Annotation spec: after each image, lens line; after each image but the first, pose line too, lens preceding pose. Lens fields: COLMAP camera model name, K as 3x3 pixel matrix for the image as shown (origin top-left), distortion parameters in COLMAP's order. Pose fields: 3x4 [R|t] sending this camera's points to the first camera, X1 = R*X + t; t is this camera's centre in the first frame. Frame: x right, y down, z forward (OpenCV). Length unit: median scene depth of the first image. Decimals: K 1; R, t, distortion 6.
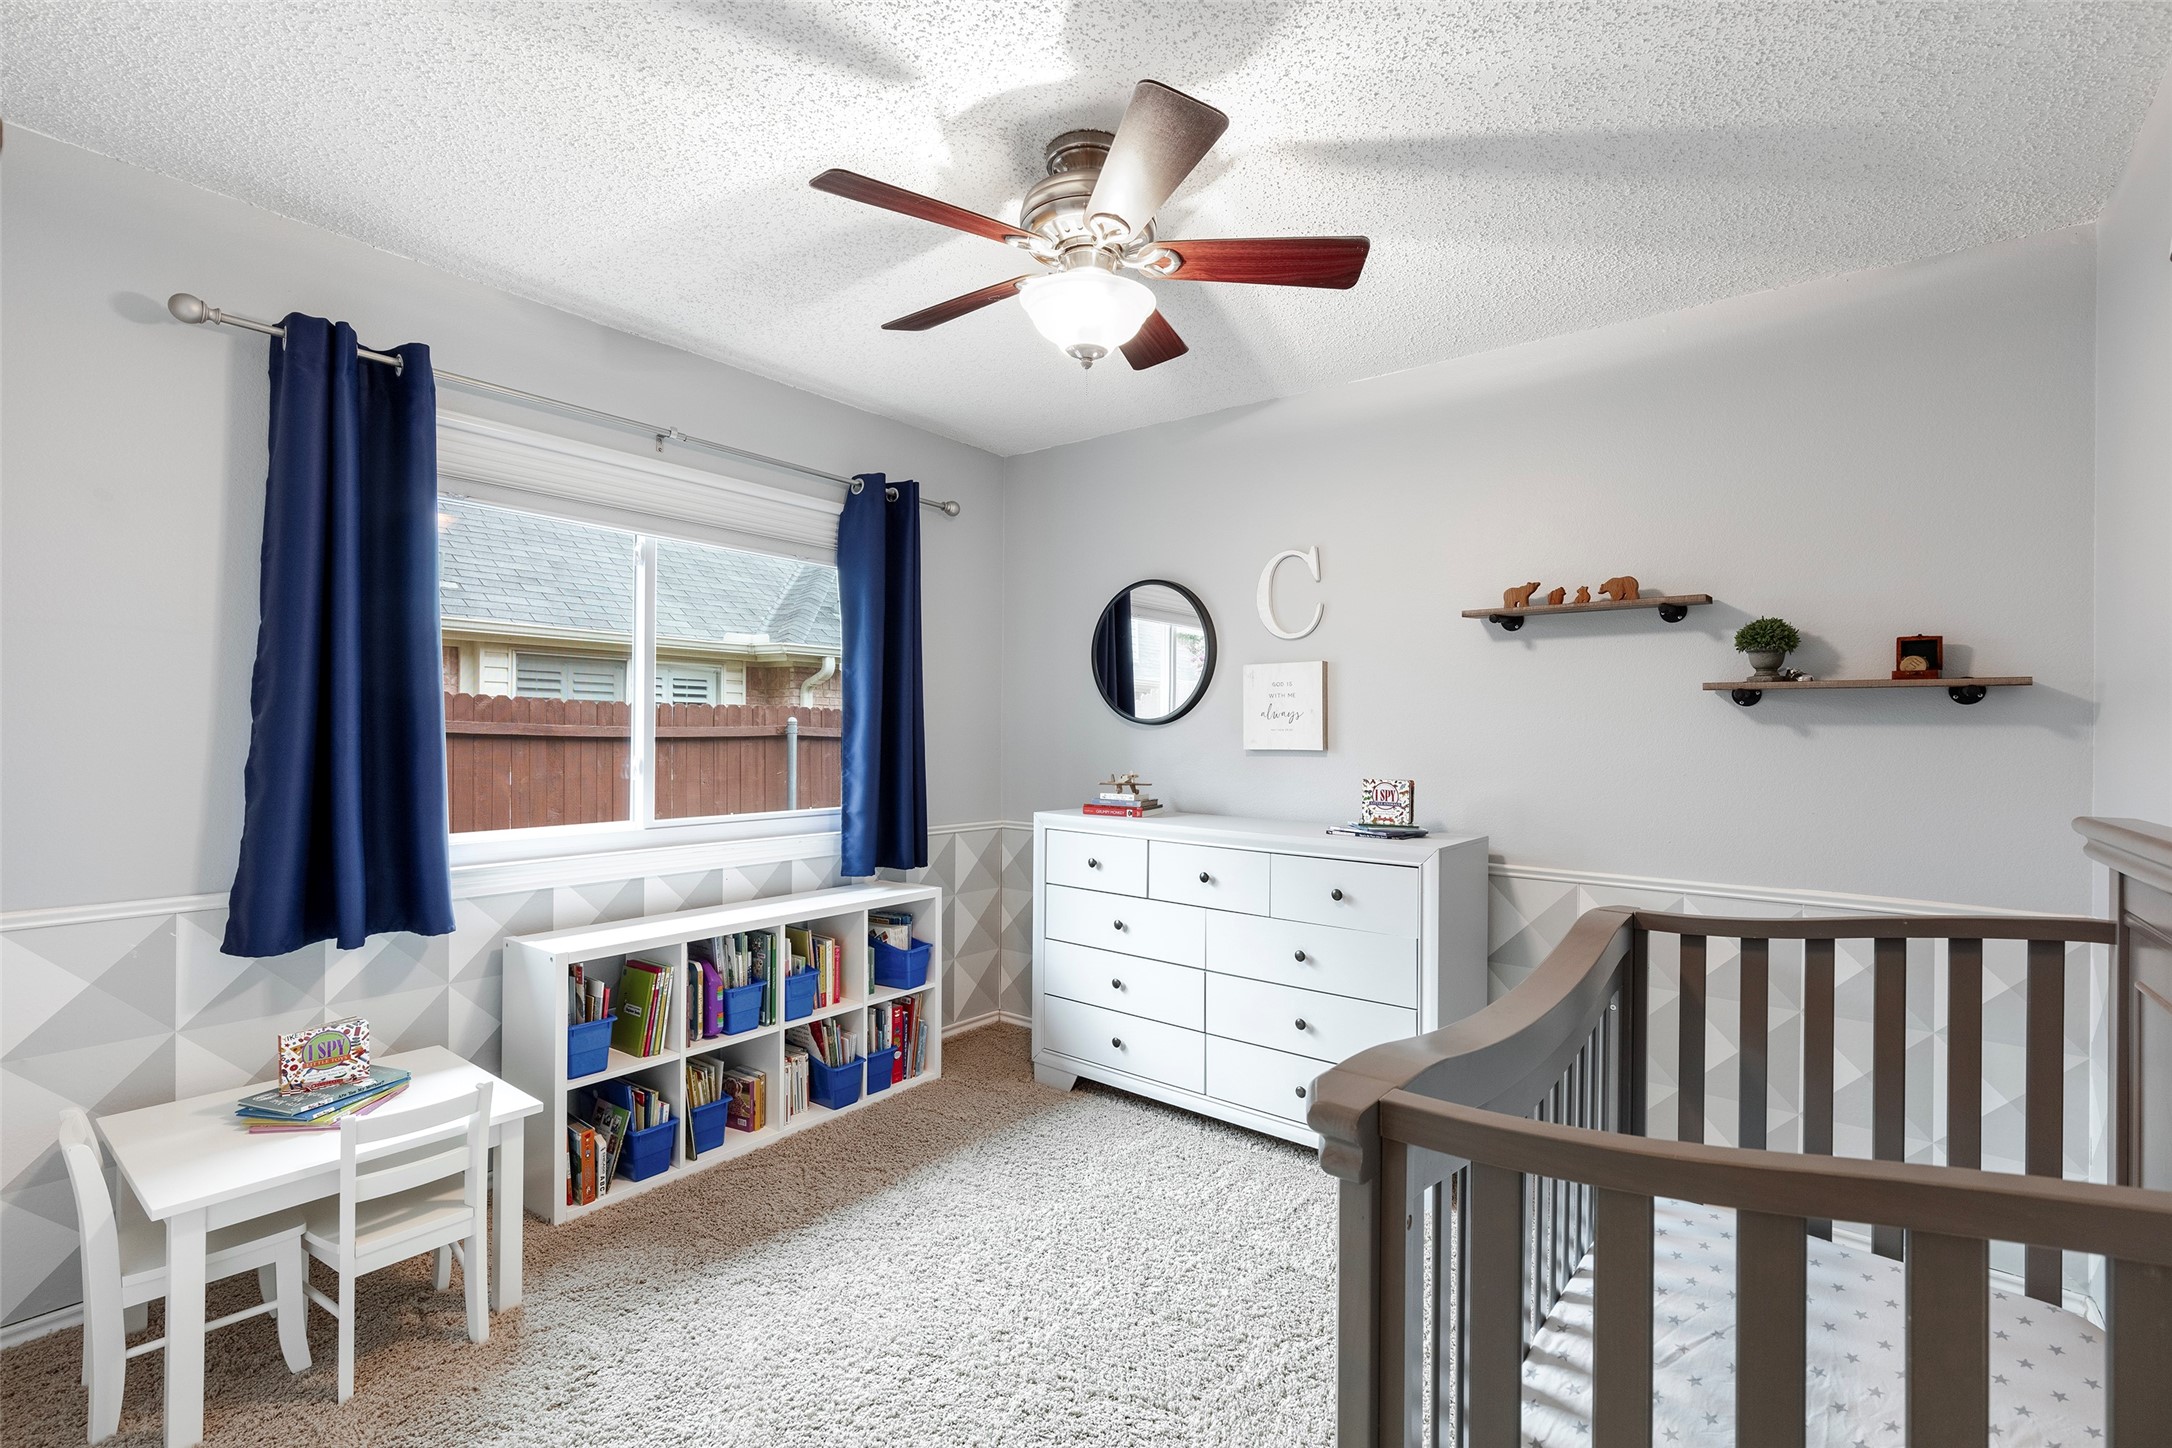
lens RADIAL K [[986.6, 0, 1093.8], [0, 986.6, 727.0], [0, 0, 1]] dist [0.007898, -0.001133]
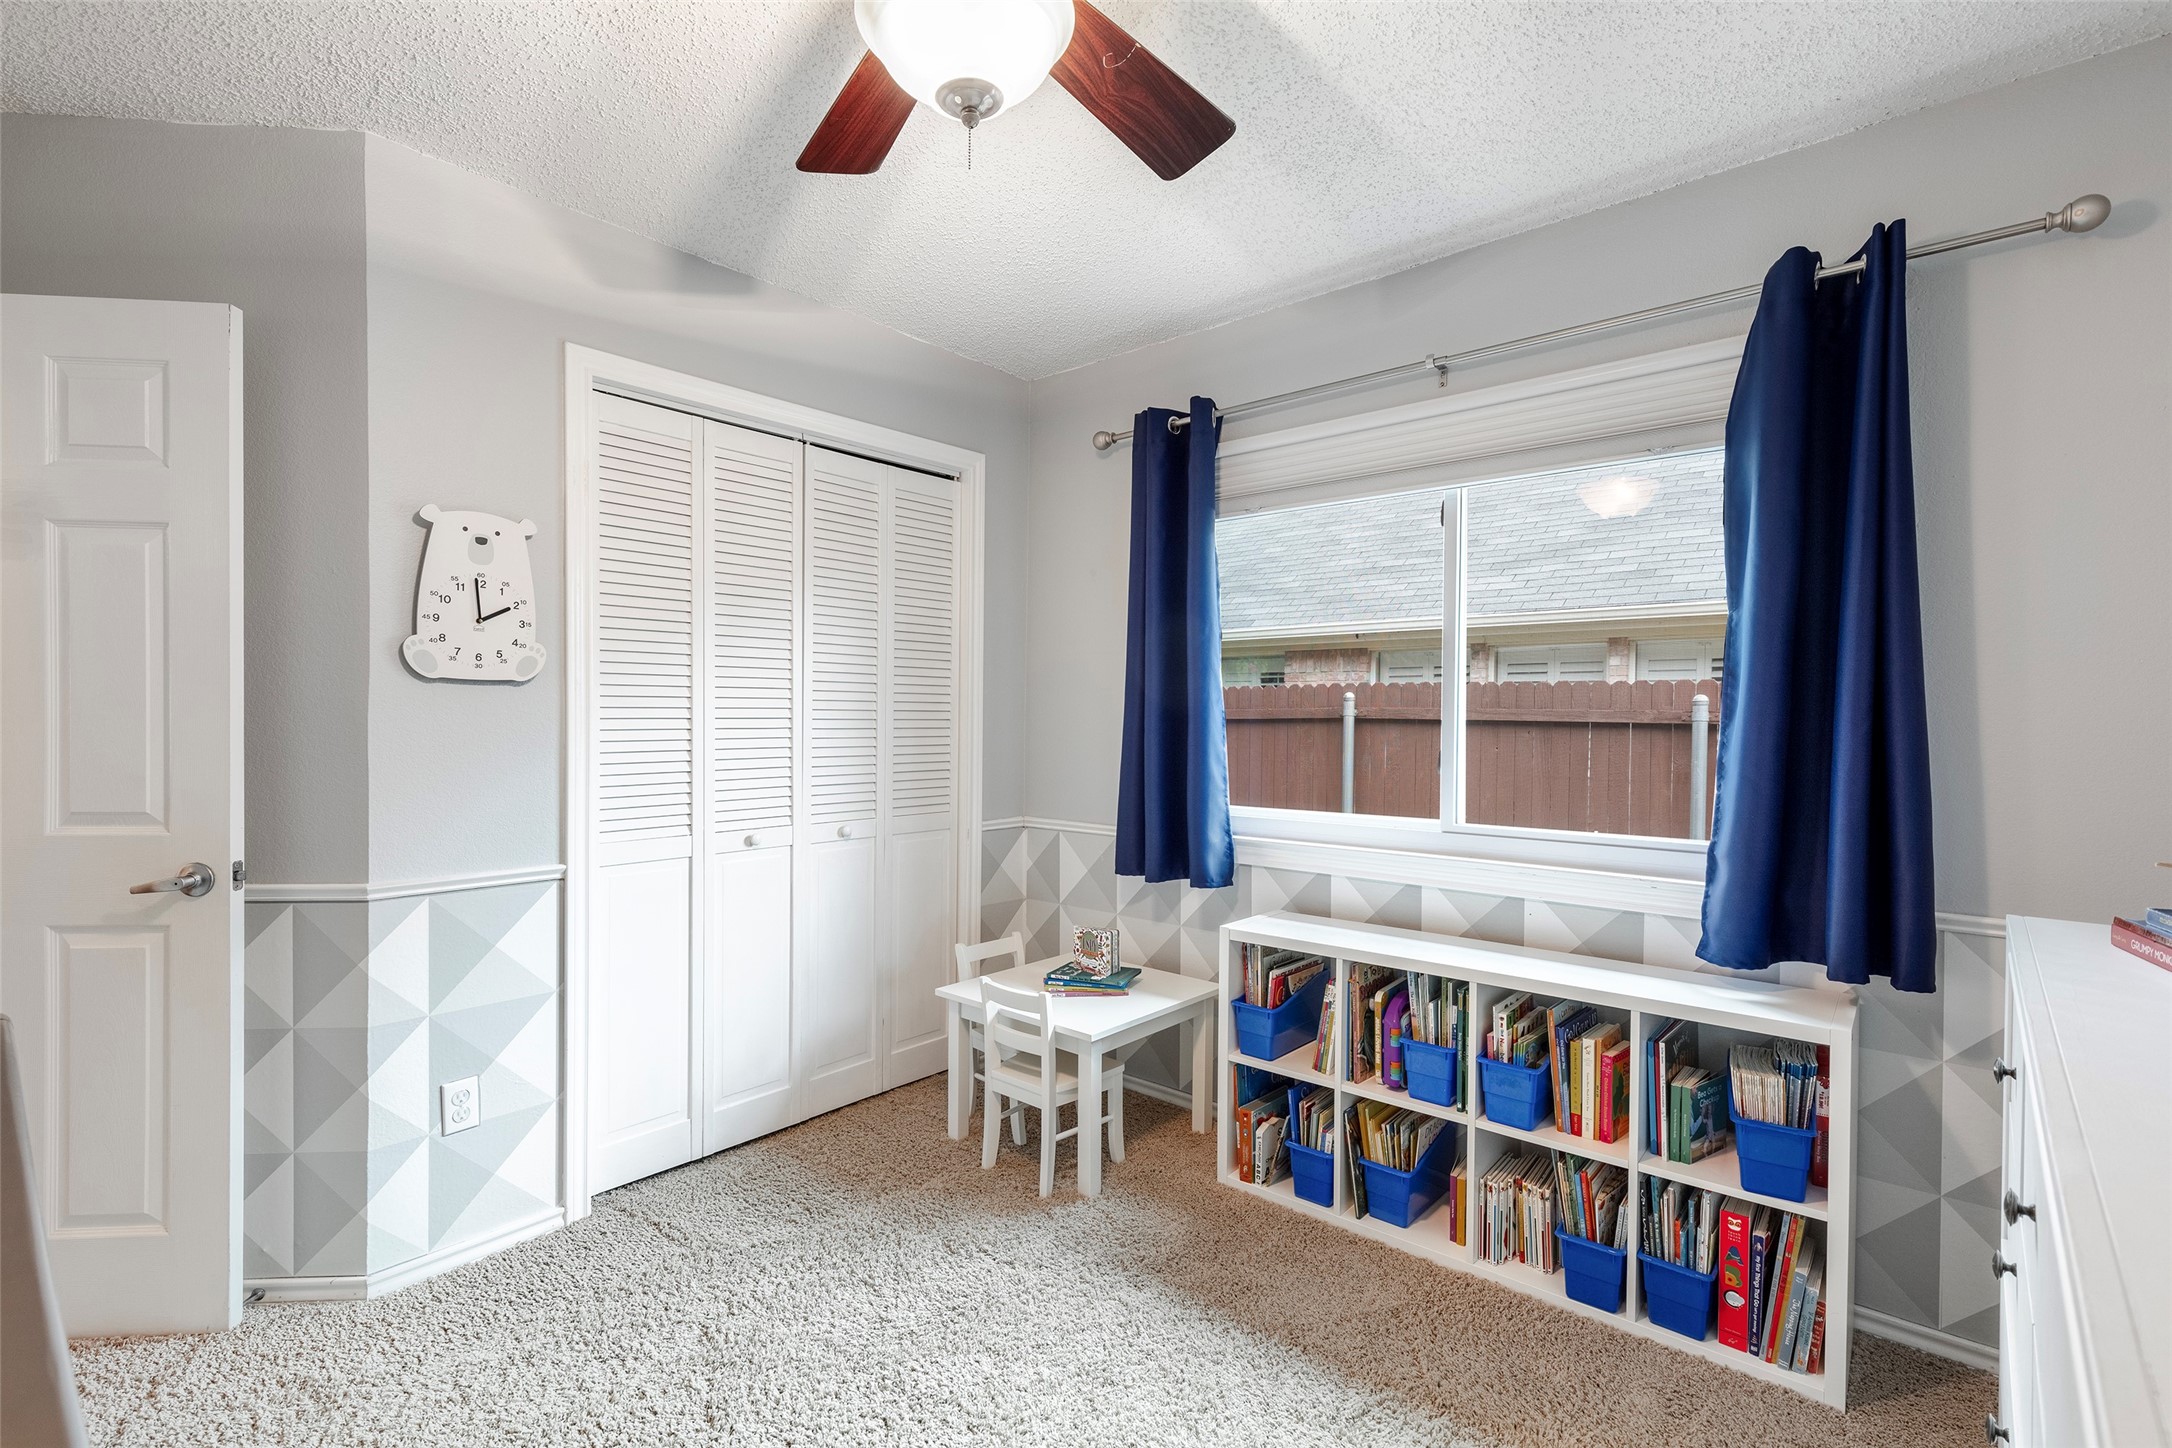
lens RADIAL K [[986.6, 0, 1093.8], [0, 986.6, 727.0], [0, 0, 1]] dist [0.007898, -0.001133]
pose [[-0.055996, -0.000033, -0.998431, 0.419937], [-0.005267, 0.999986, 0.000262, 0.013955], [0.998417, 0.005274, -0.055996, 0.746953]]
